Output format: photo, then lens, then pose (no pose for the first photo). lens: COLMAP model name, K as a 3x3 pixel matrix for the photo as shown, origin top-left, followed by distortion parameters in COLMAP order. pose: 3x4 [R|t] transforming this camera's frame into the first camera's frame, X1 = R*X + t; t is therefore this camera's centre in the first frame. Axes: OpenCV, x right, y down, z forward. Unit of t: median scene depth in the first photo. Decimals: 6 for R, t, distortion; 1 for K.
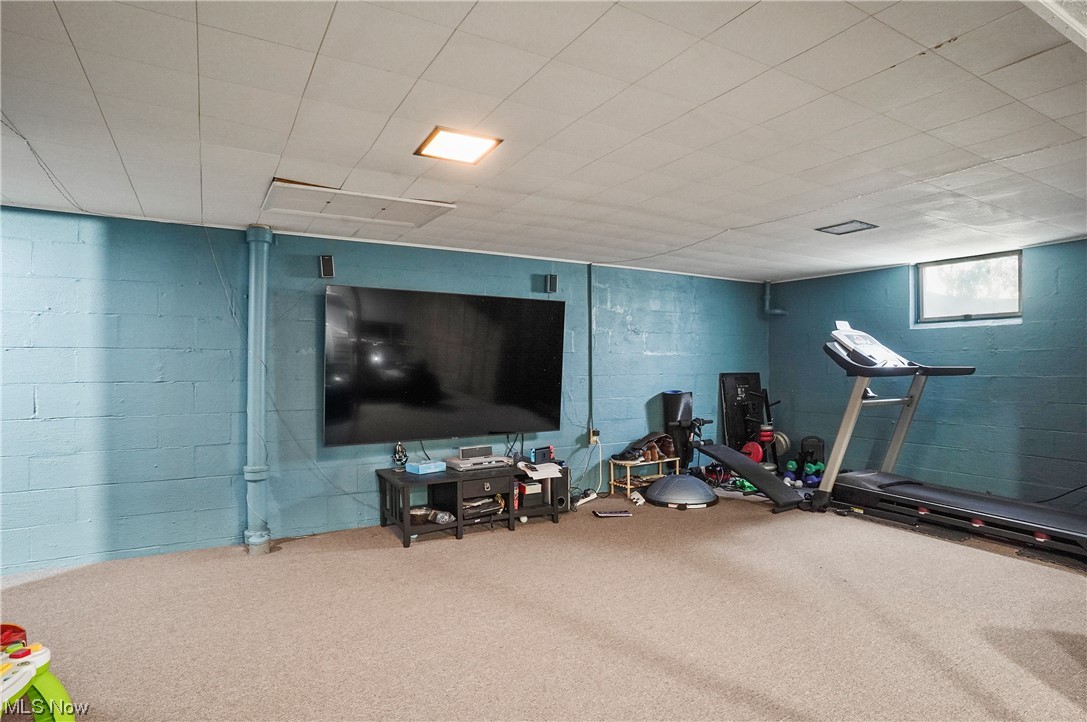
lens RADIAL K [[582.7, 0, 540.5], [0, 582.7, 365.2], [0, 0, 1]] dist [-0.073849, 0.043084]
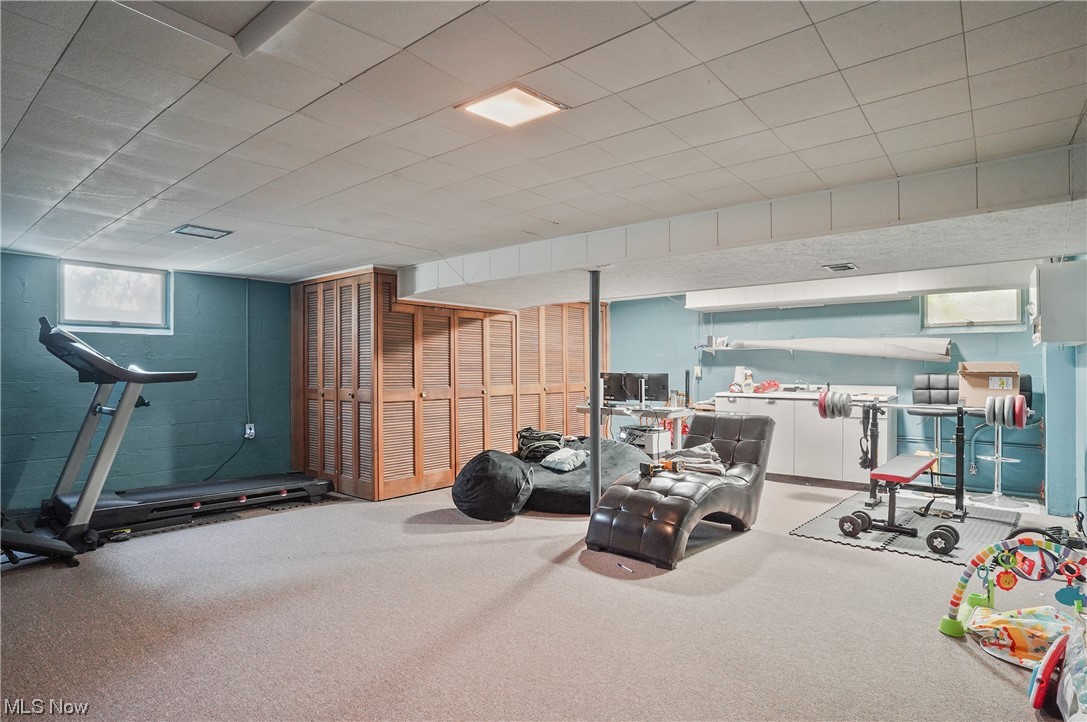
lens RADIAL K [[582.7, 0, 540.5], [0, 582.7, 365.2], [0, 0, 1]] dist [-0.073849, 0.043084]
pose [[-0.351063, 0.008146, 0.936316, -0.573818], [0.001720, 0.999966, -0.008055, -0.000432], [-0.936350, -0.001217, -0.351066, 0.771230]]
